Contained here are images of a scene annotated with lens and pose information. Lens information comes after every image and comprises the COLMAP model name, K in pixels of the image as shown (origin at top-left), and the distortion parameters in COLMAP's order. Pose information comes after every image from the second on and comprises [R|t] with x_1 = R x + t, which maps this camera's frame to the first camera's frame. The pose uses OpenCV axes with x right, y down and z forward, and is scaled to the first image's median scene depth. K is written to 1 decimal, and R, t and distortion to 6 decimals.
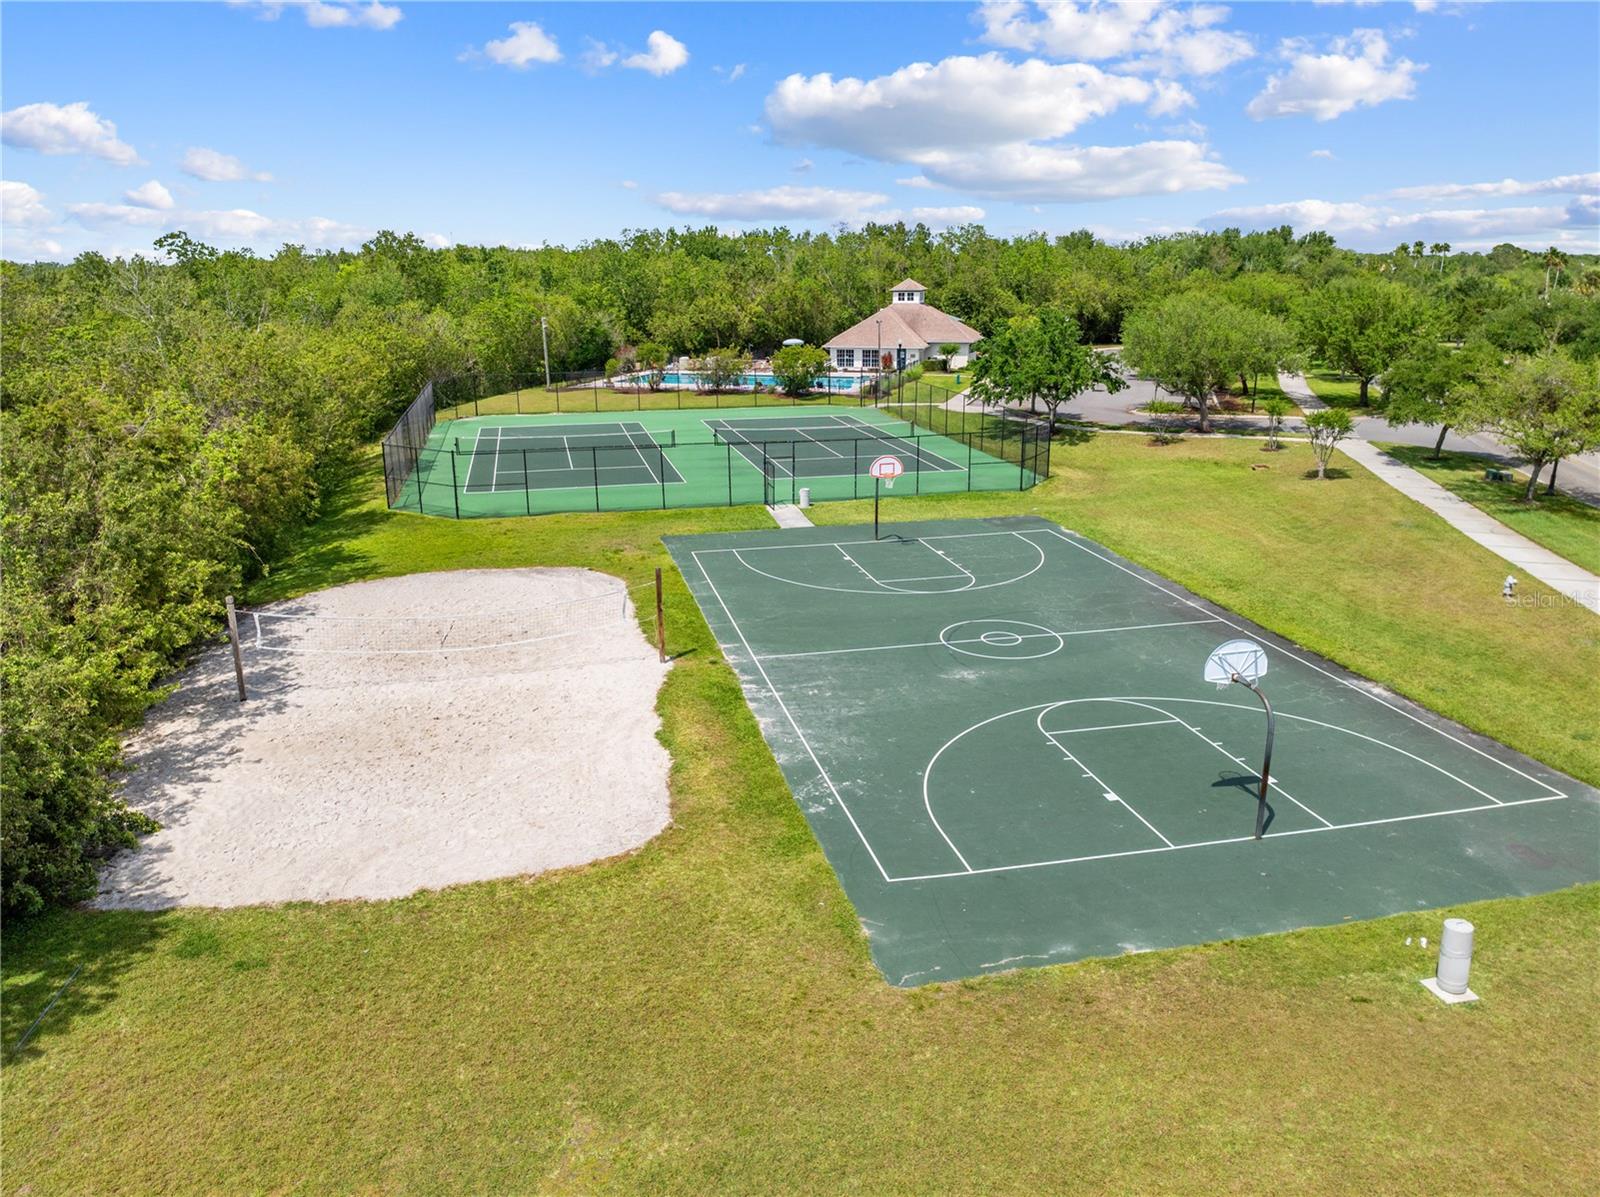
lens RADIAL K [[1137.4, 0, 800.0], [0, 1137.4, 598.5], [0, 0, 1]] dist [-0.038784, 0.000277]
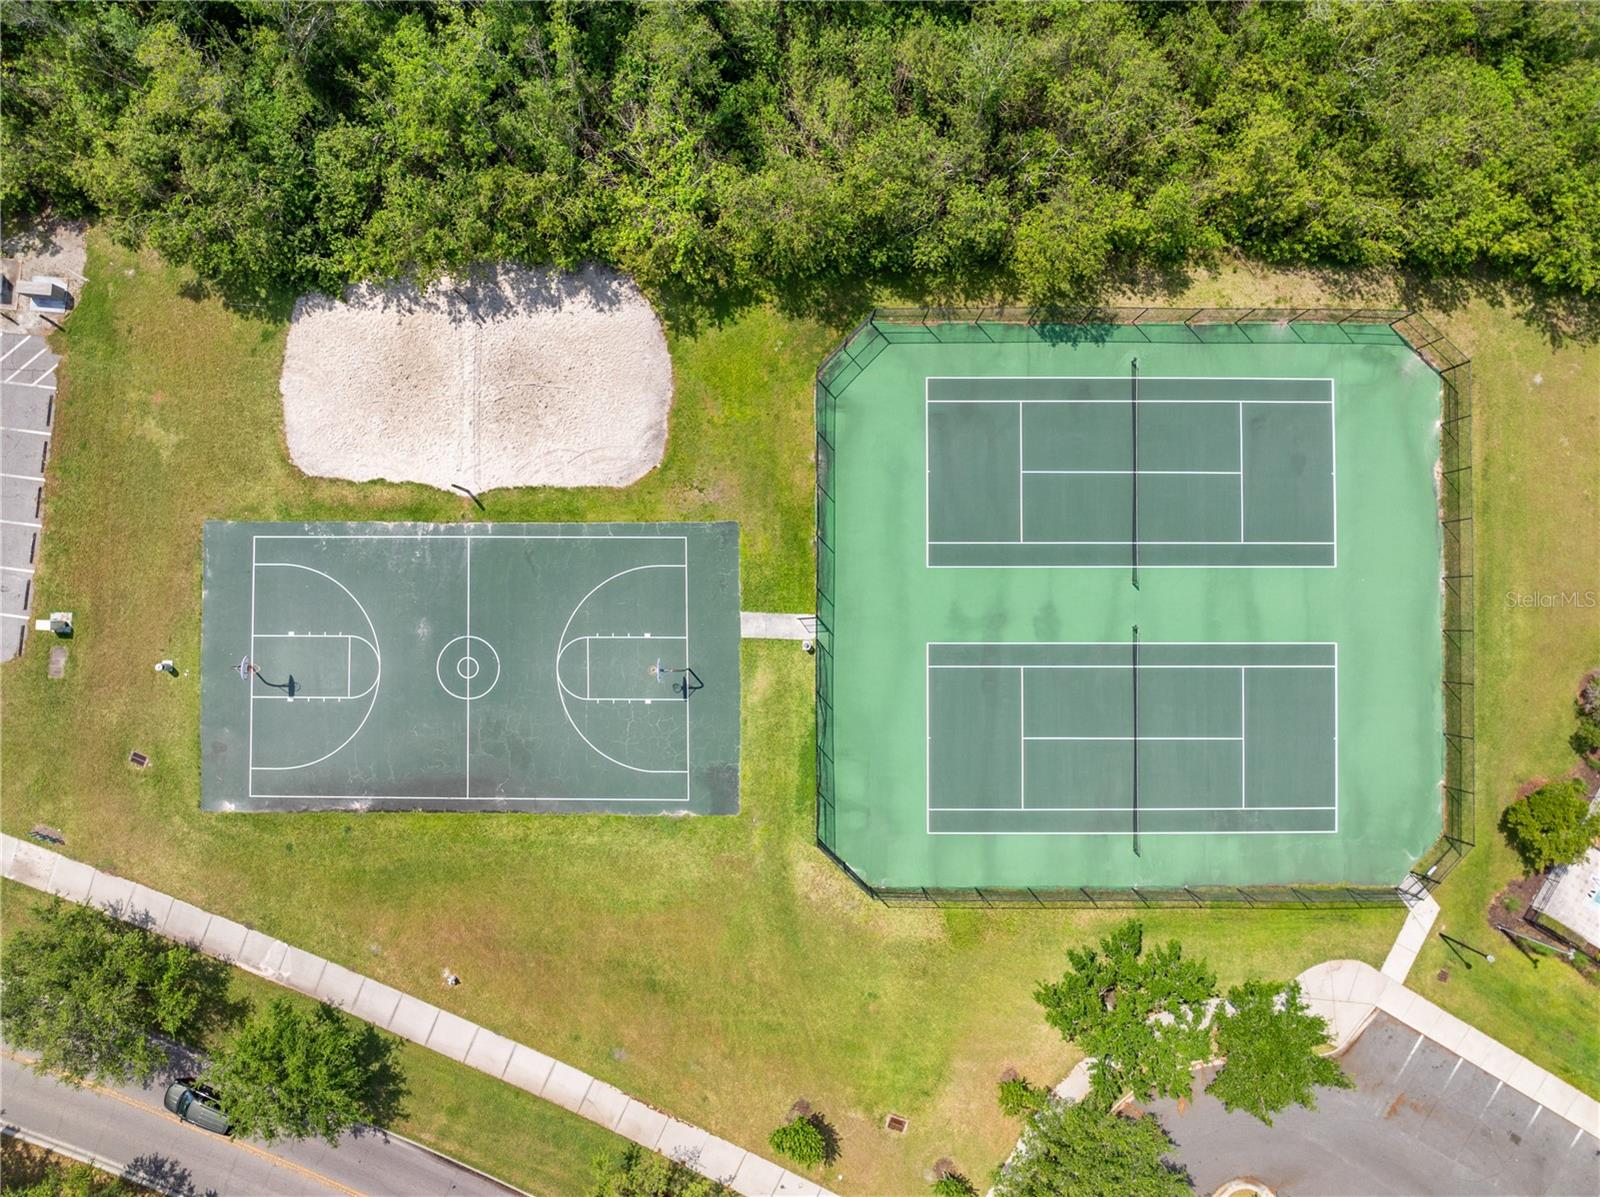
lens RADIAL K [[1137.4, 0, 800.0], [0, 1137.4, 598.5], [0, 0, 1]] dist [-0.038784, 0.000277]
pose [[-0.232300, 0.972607, -0.008524, -0.059479], [-0.266600, -0.055242, 0.962223, -2.305214], [0.935393, 0.225797, 0.272130, 1.153626]]
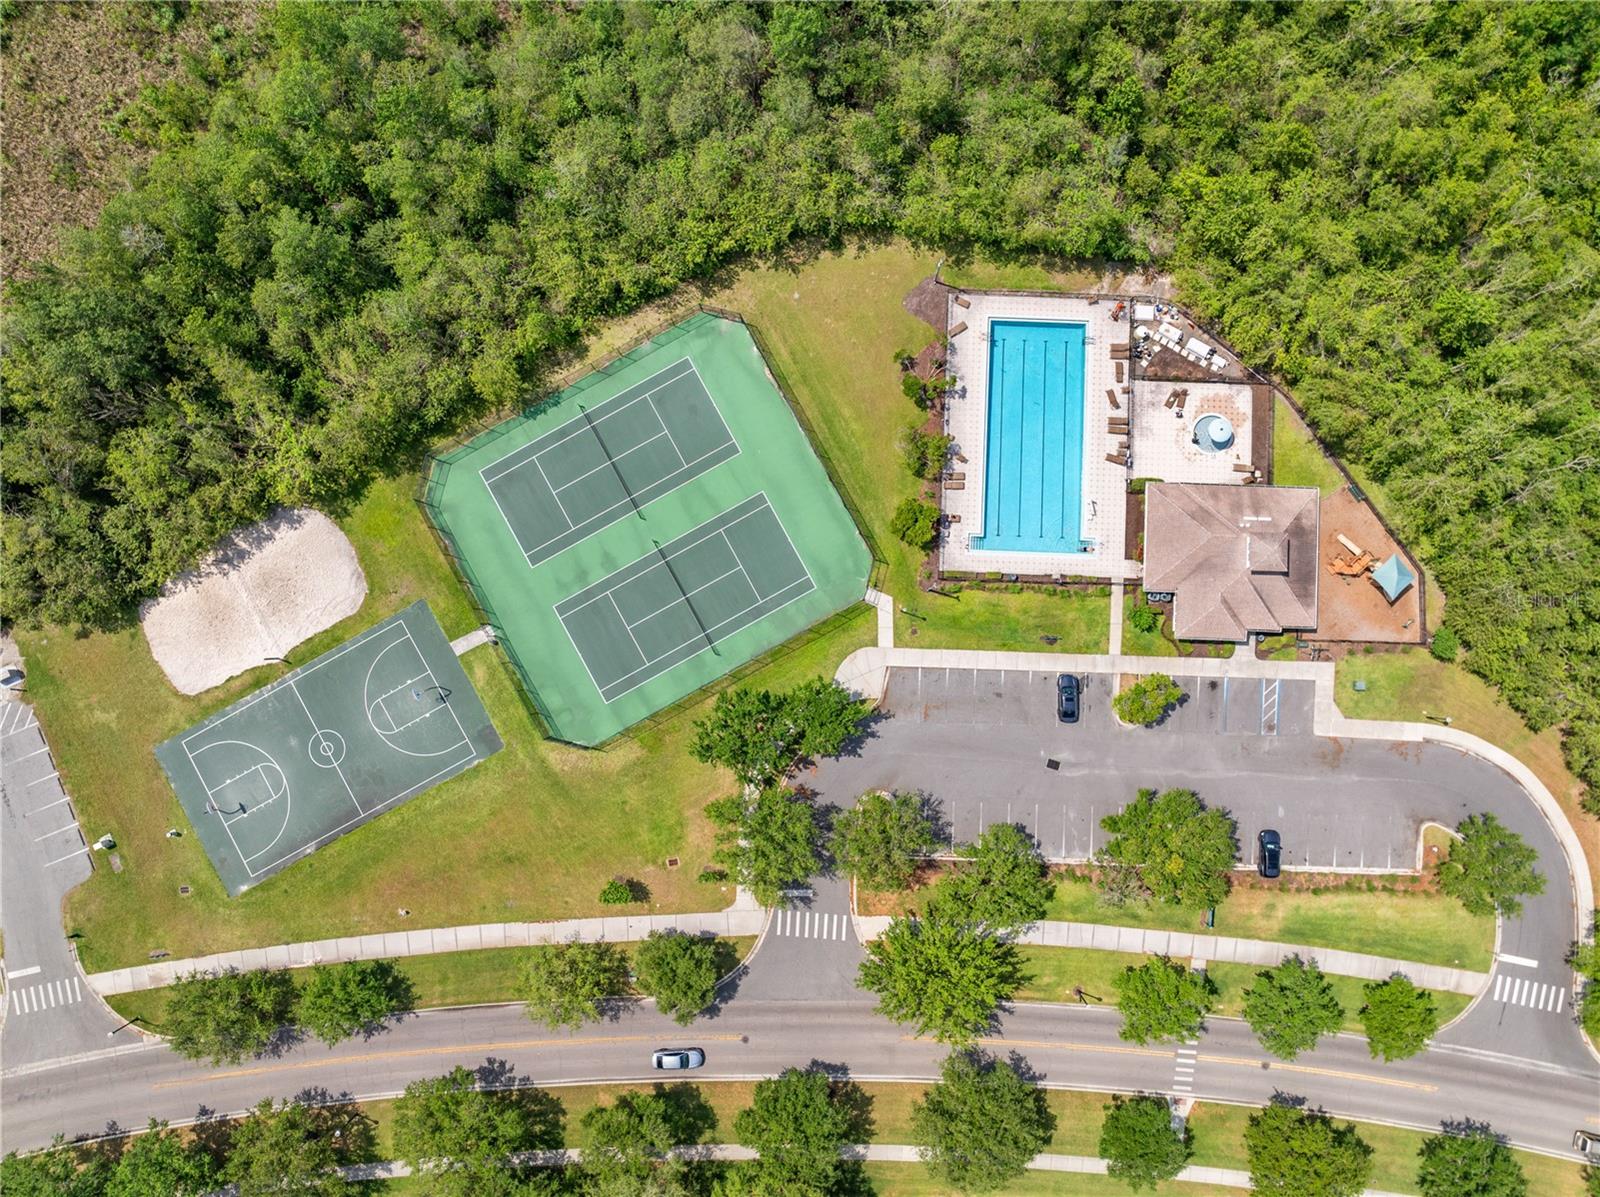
lens RADIAL K [[1137.4, 0, 800.0], [0, 1137.4, 598.5], [0, 0, 1]] dist [-0.038784, 0.000277]
pose [[0.266935, 0.963548, -0.017908, 0.215529], [-0.266234, 0.091589, 0.959547, -4.146820], [0.926210, -0.251369, 0.280978, 1.723488]]
